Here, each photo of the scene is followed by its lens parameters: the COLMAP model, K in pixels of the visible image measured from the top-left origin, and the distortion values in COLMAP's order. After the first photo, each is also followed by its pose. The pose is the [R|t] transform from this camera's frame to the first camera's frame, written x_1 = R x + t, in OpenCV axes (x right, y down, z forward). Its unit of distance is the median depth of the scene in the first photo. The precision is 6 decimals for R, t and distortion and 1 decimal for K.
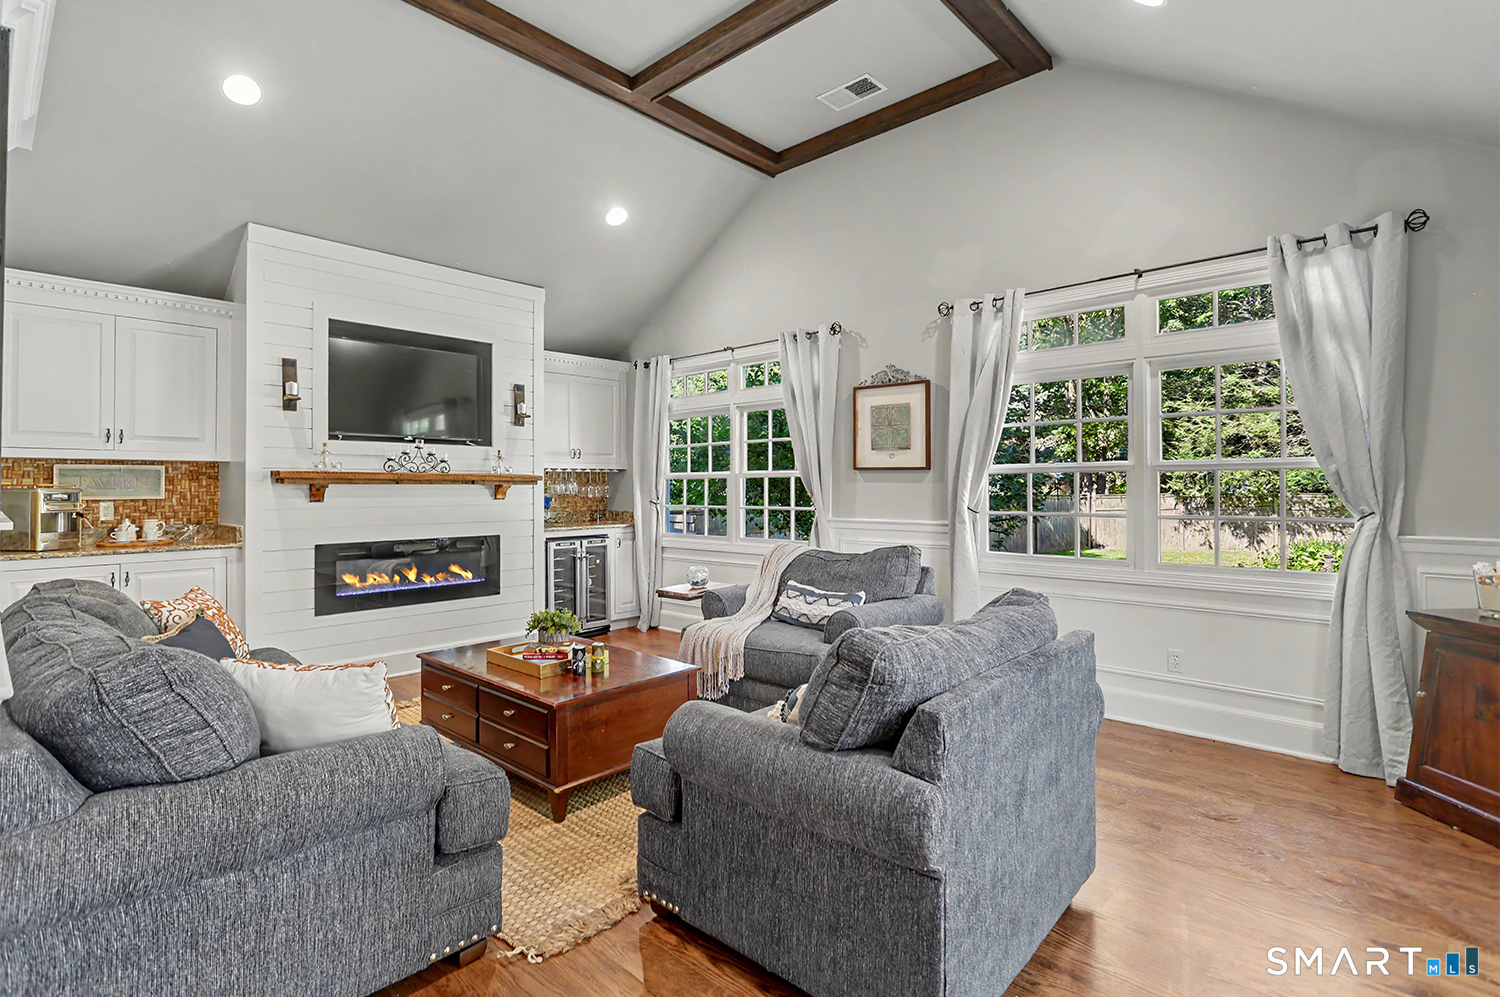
lens RADIAL K [[726.9, 0, 760.8], [0, 726.9, 490.7], [0, 0, 1]] dist [-0.002922, 0.002229]
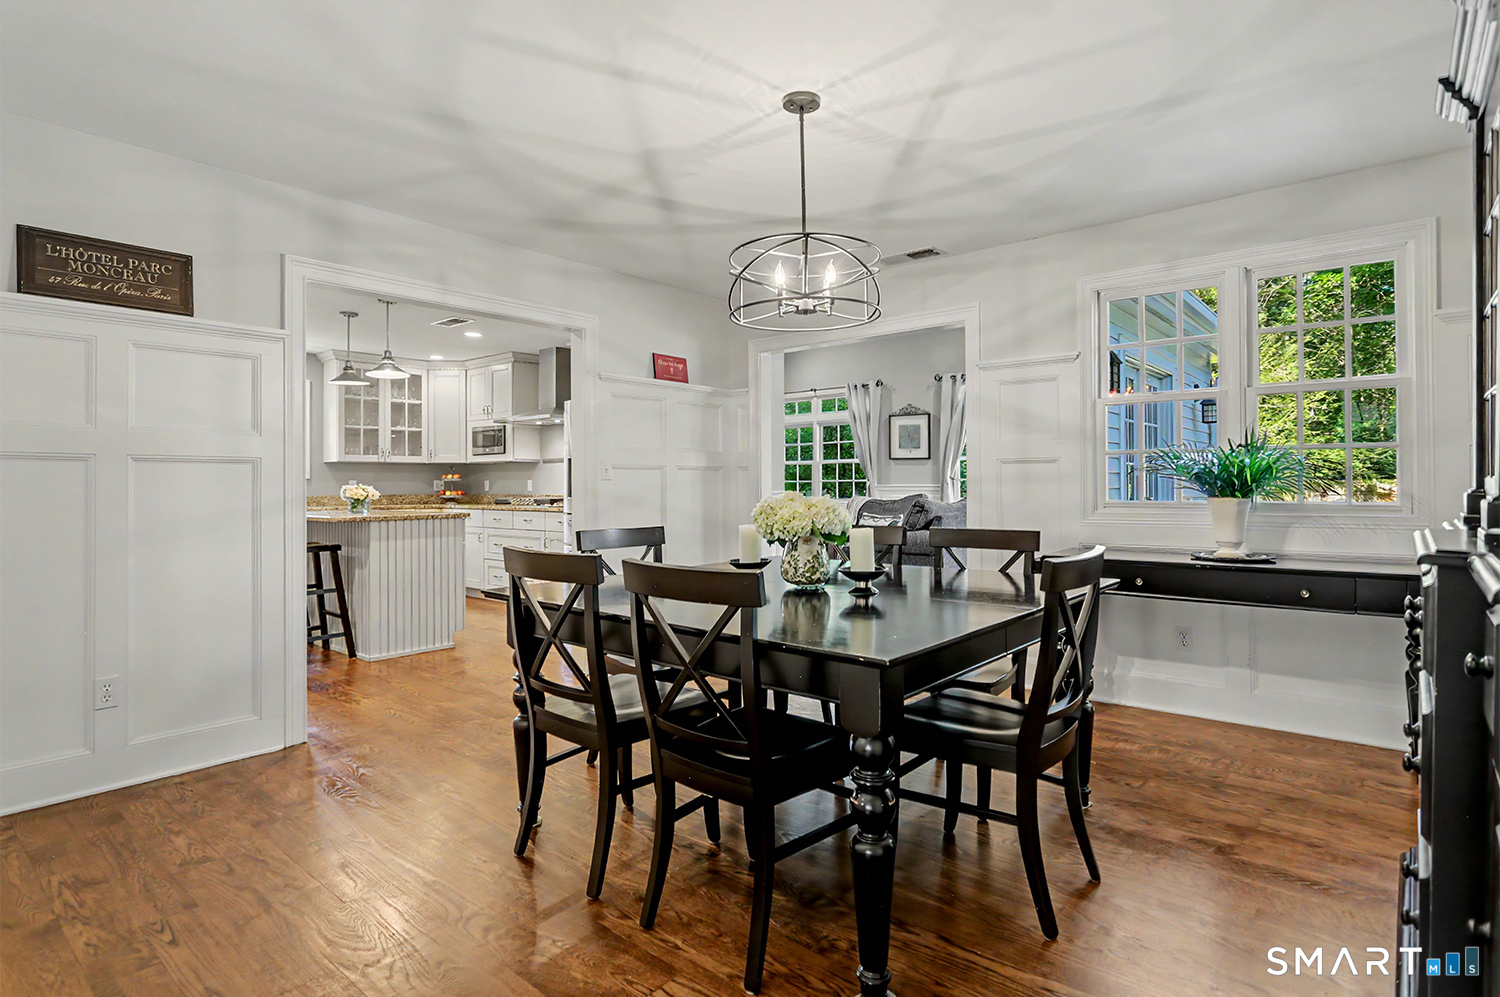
lens RADIAL K [[796.3, 0, 755.5], [0, 796.3, 482.4], [0, 0, 1]] dist [-0.016744, 0.007921]
pose [[0.999443, -0.001898, 0.033321, -0.269638], [0.002039, 0.999989, -0.004200, 0.037265], [-0.033313, 0.004266, 0.999436, -0.980146]]
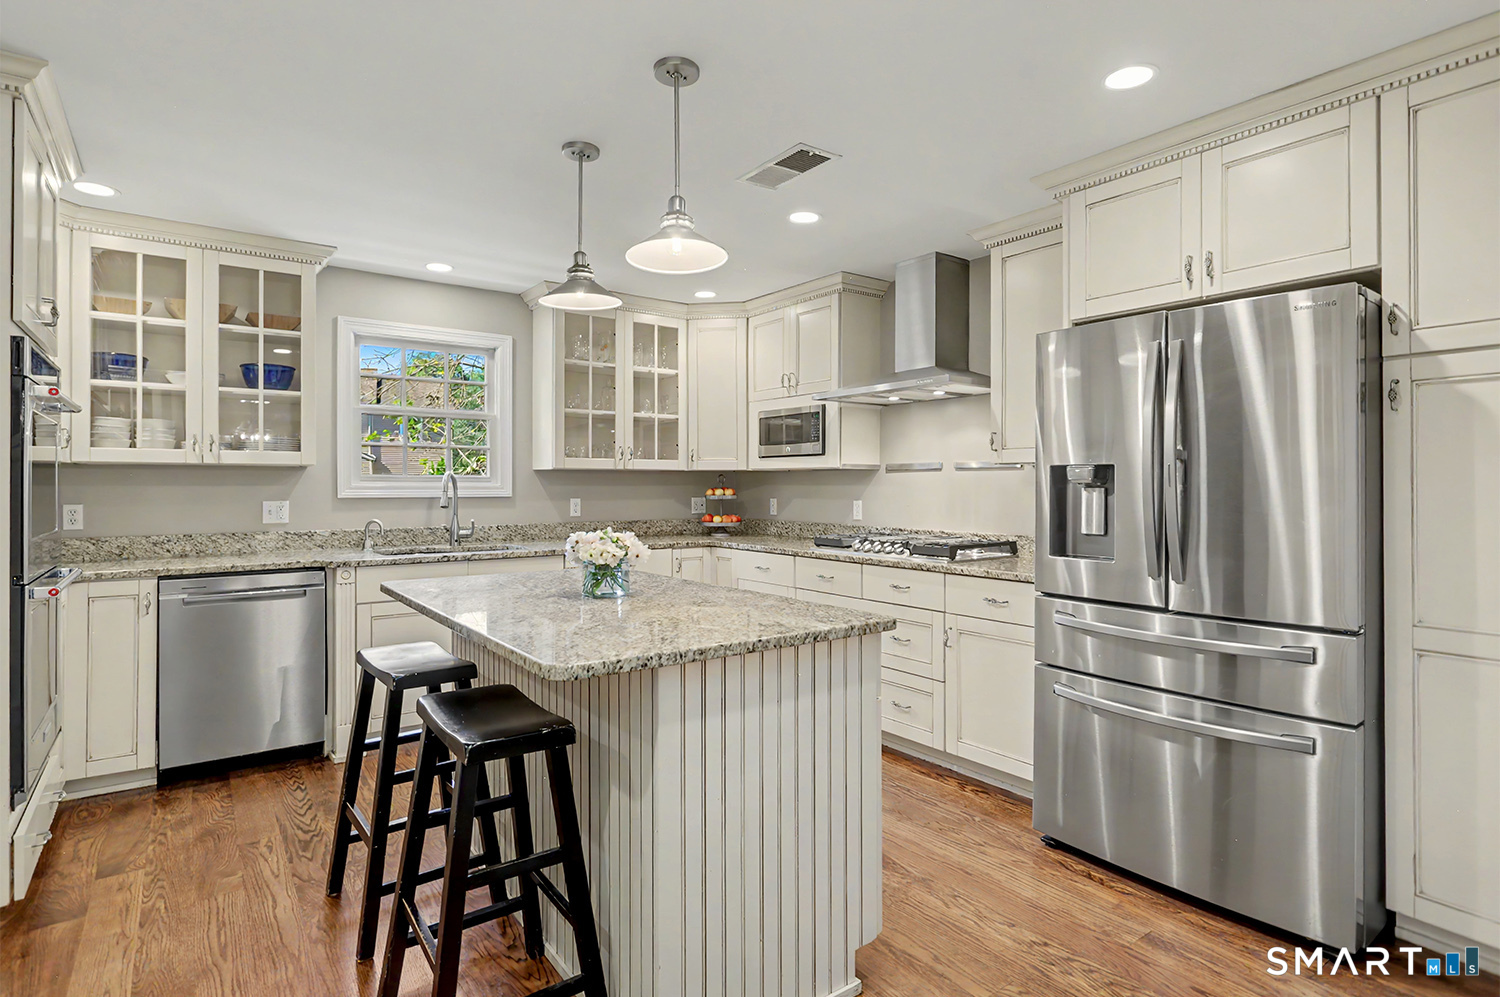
lens RADIAL K [[796.3, 0, 761.7], [0, 796.3, 493.1], [0, 0, 1]] dist [-0.016744, 0.007921]
pose [[0.982610, 0.004754, -0.185623, -0.585156], [-0.003099, 0.999953, 0.009205, 0.010038], [0.185658, -0.008470, 0.982578, -0.346785]]
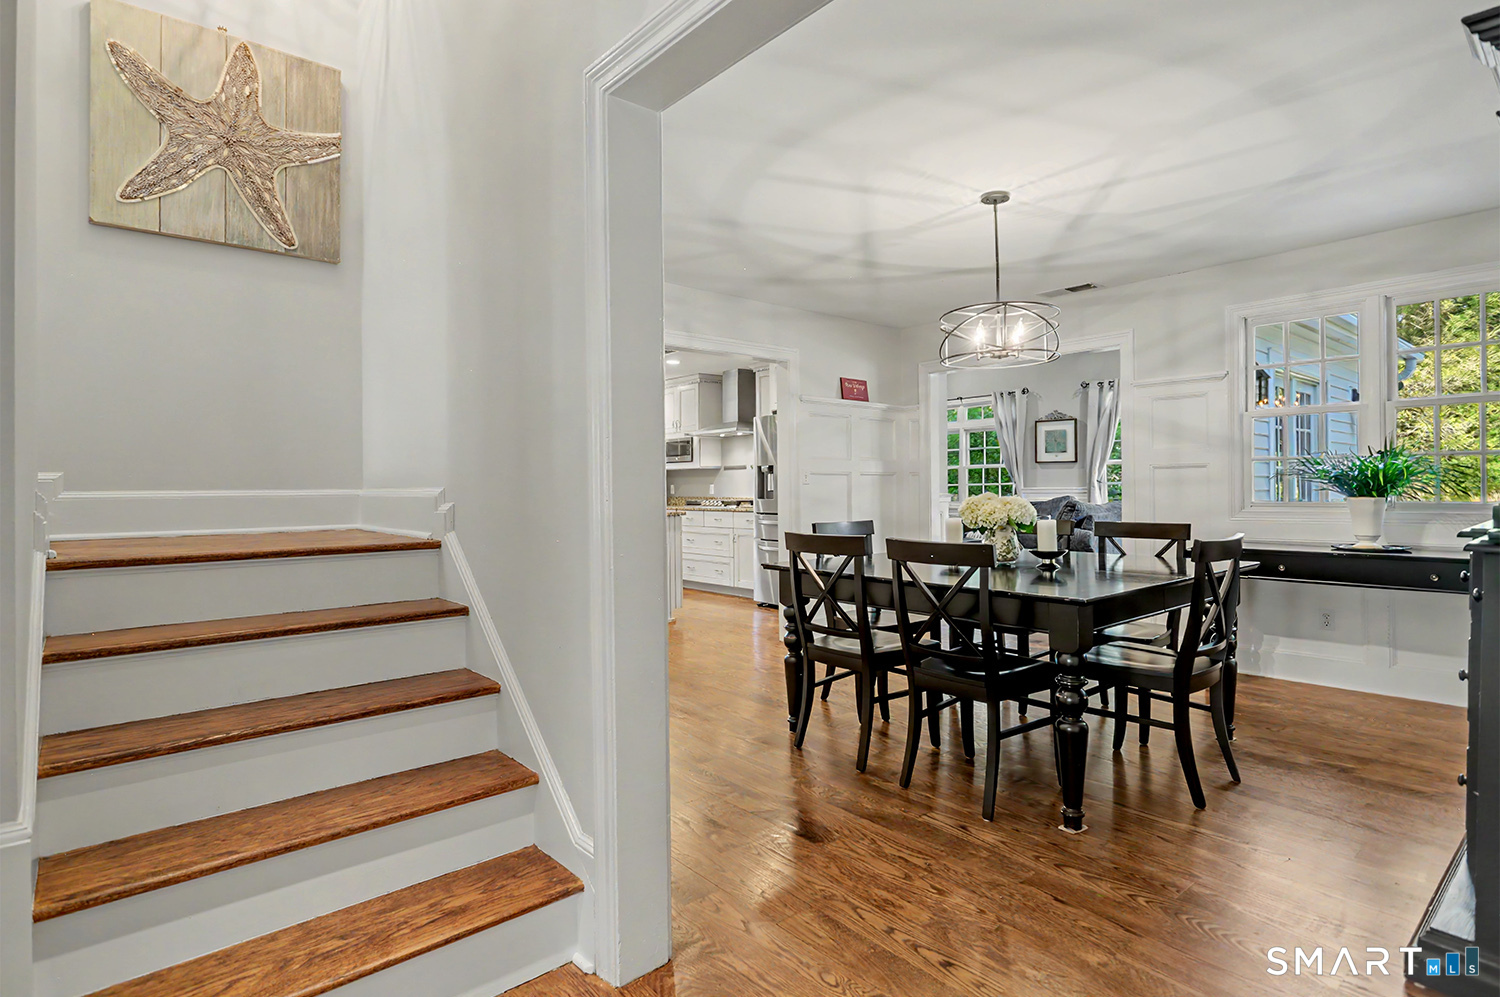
lens RADIAL K [[796.3, 0, 743.3], [0, 796.3, 488.3], [0, 0, 1]] dist [-0.016744, 0.007921]
pose [[0.990631, -0.005951, -0.136436, -0.341988], [0.005643, 0.999981, -0.002644, 0.038174], [0.136449, 0.001850, 0.990645, -1.163184]]
